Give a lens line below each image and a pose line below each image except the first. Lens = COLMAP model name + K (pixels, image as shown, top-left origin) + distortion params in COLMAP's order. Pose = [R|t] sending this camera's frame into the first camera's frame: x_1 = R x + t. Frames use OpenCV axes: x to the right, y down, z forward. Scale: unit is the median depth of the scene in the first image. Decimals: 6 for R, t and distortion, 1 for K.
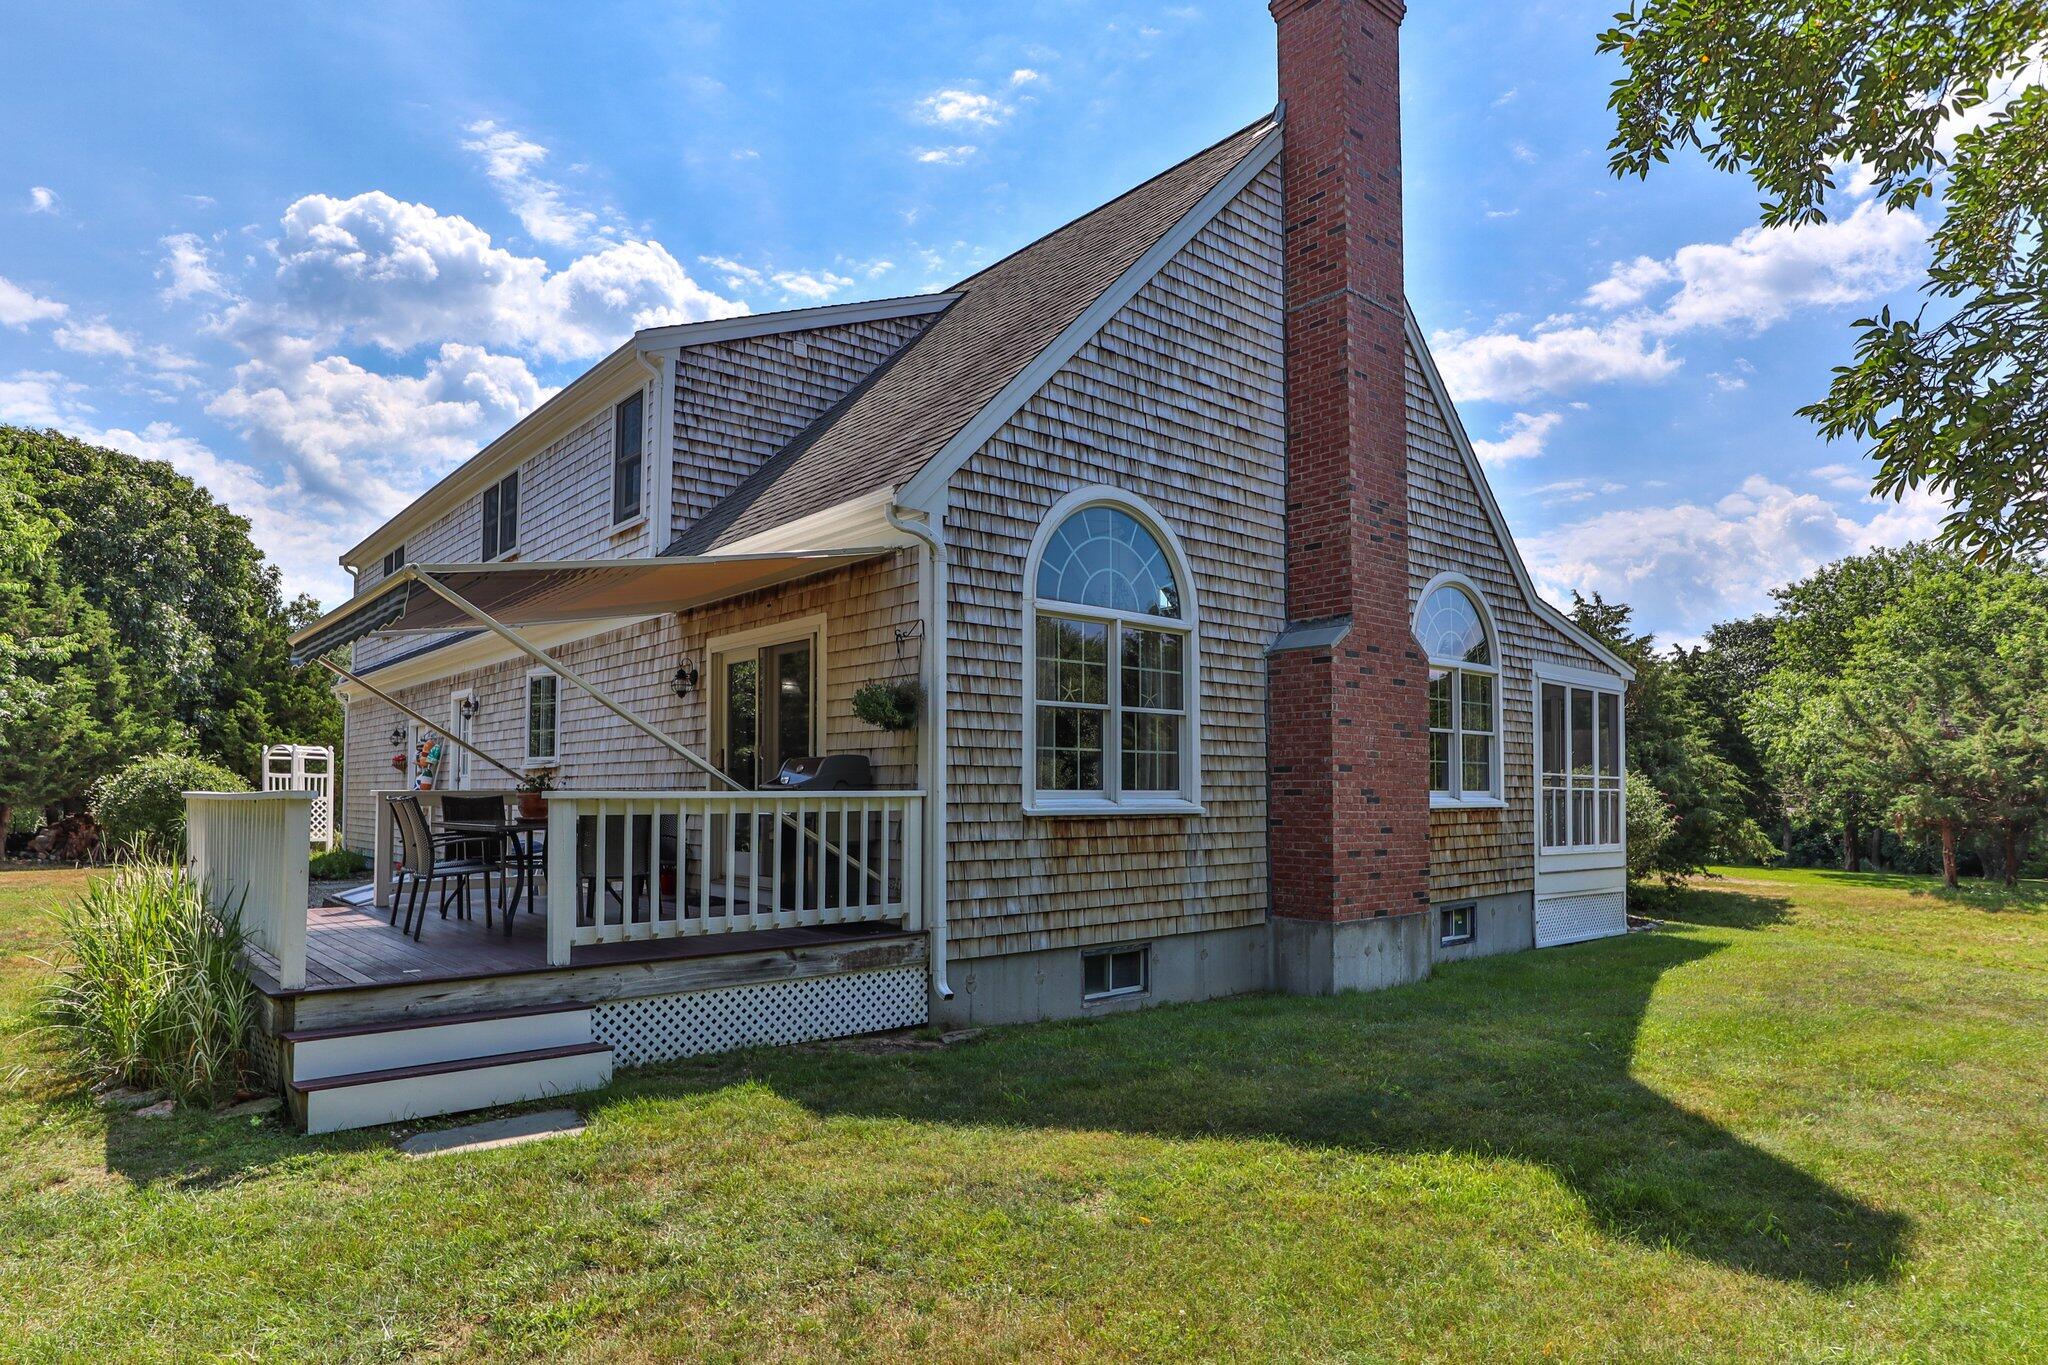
lens RADIAL K [[1161.2, 0, 1001.8], [0, 1161.2, 738.6], [0, 0, 1]] dist [-0.031140, 0.010613]
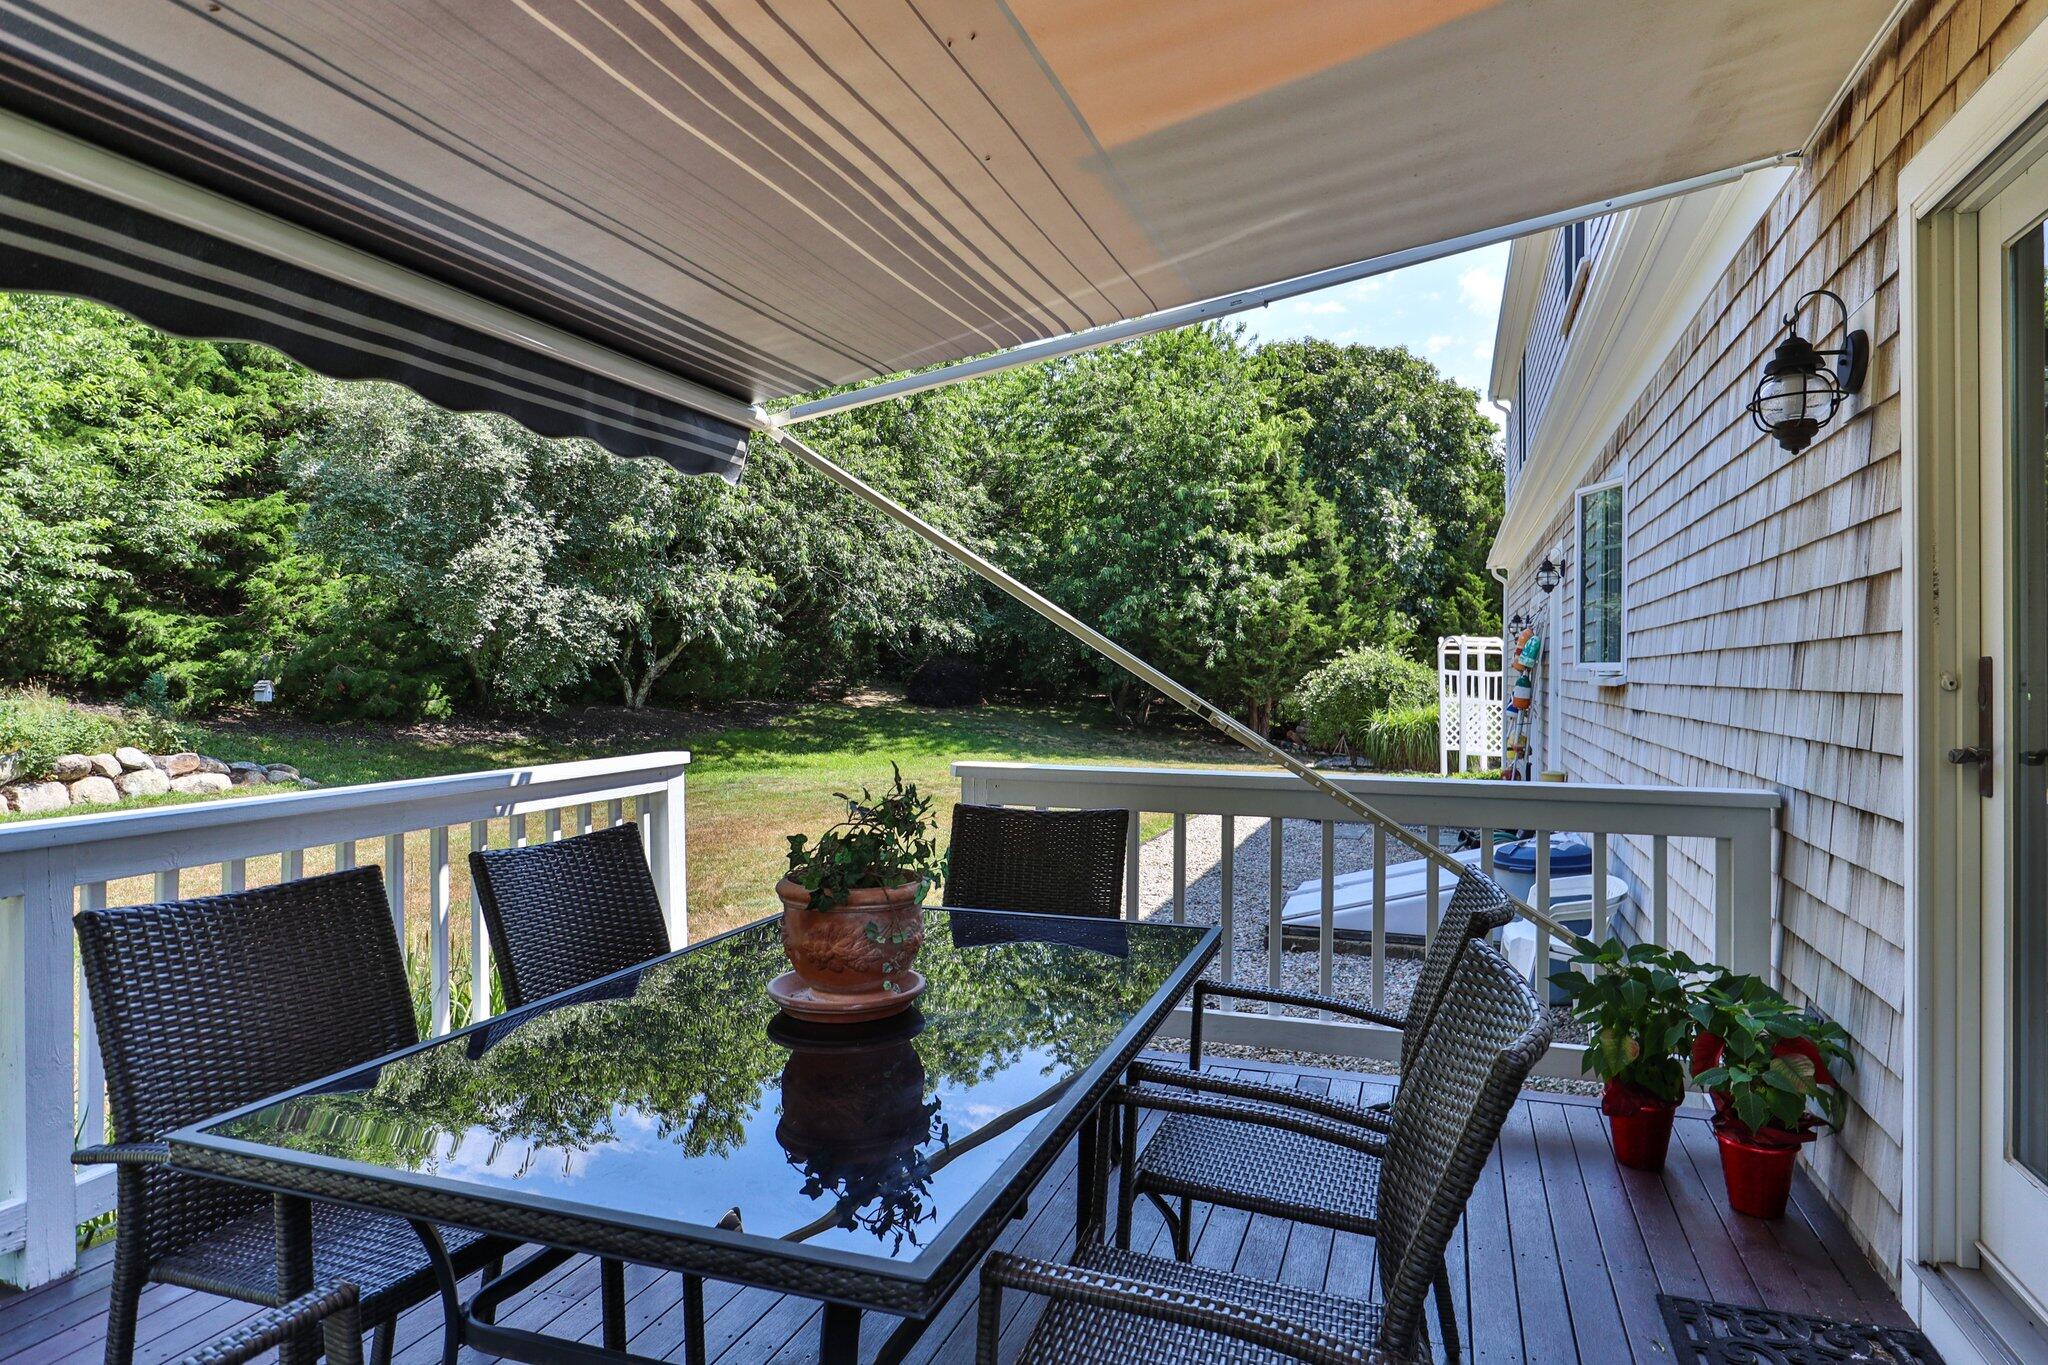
lens RADIAL K [[1161.2, 0, 1063.0], [0, 1161.2, 653.0], [0, 0, 1]] dist [-0.031140, 0.010613]
pose [[0.532250, -0.002581, -0.846583, -0.066730], [0.023911, 0.999642, 0.011985, 0.000632], [0.846250, -0.026621, 0.532121, 0.288090]]
